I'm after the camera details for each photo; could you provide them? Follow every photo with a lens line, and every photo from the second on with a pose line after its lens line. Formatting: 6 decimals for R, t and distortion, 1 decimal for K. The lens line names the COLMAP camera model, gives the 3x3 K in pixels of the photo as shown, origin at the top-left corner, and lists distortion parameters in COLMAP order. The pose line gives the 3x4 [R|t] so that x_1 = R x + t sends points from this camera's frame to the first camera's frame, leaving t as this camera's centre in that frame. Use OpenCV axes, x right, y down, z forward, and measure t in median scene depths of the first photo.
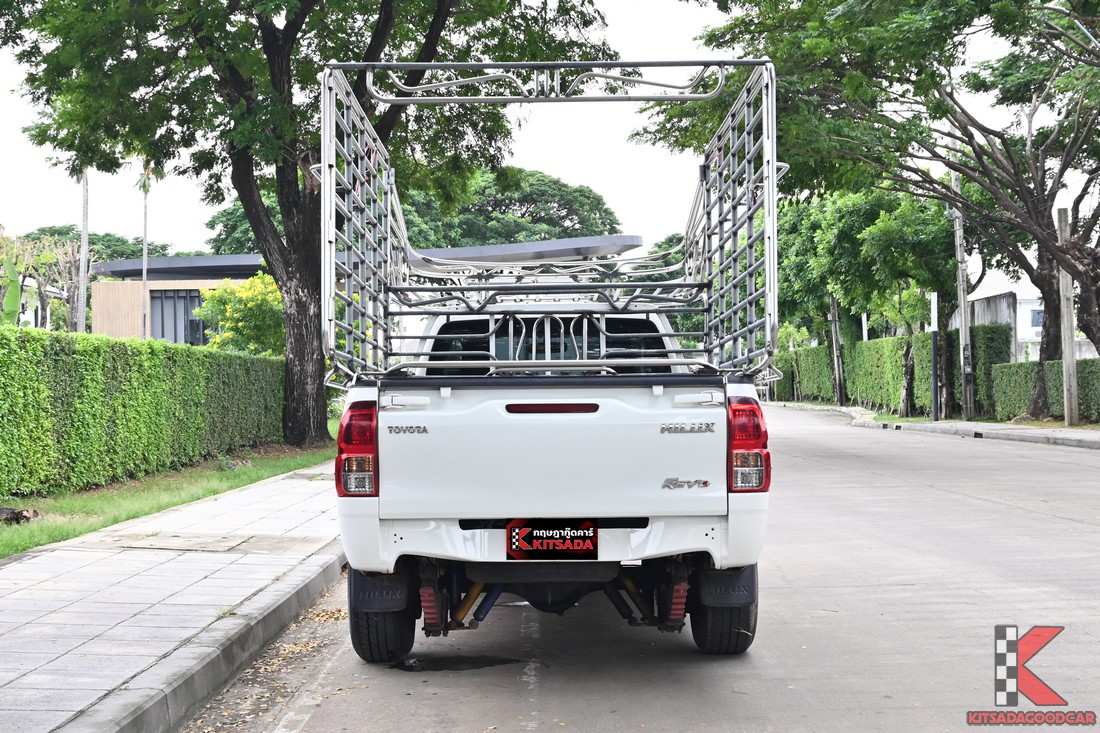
lens RADIAL K [[1638.4, 0, 549.7], [0, 1638.4, 365.9], [0, 0, 1]] dist [-0.006867, 0.000000]
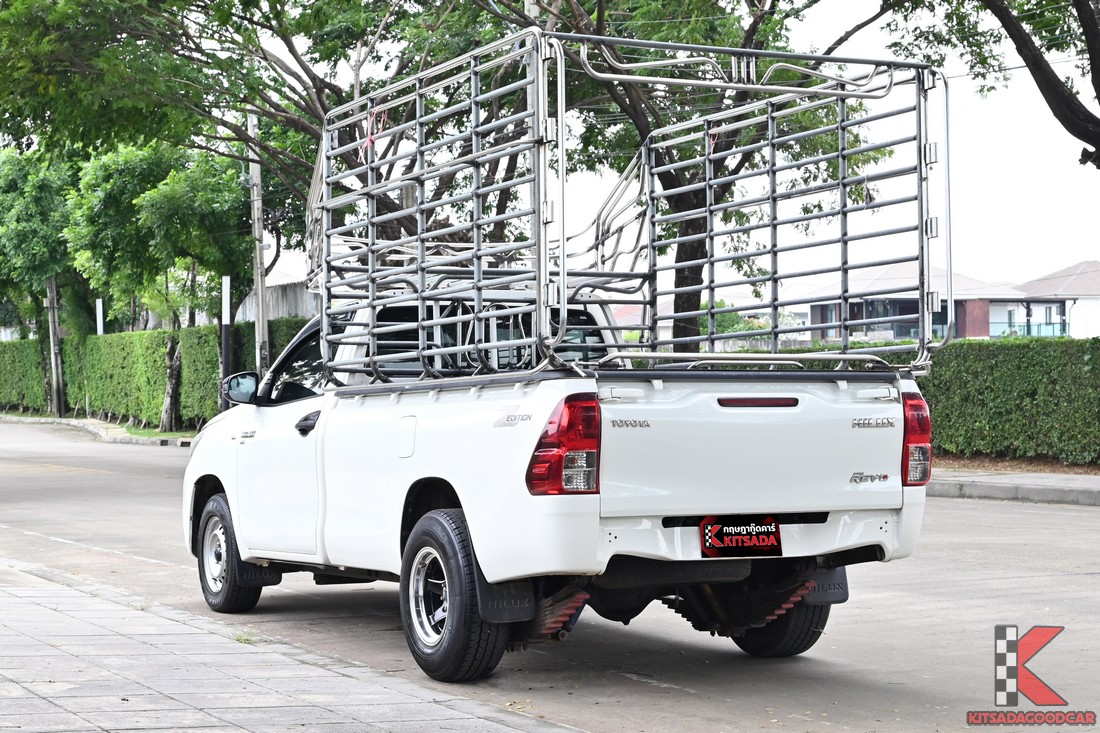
lens RADIAL K [[2148.7, 0, 550.0], [0, 2148.7, 367.6], [0, 0, 1]] dist [0.003483, 0.000000]
pose [[0.891494, 0.015730, 0.452760, -0.508540], [-0.015568, 0.999870, -0.004084, 0.008894], [-0.452766, -0.003408, 0.891623, -0.071943]]
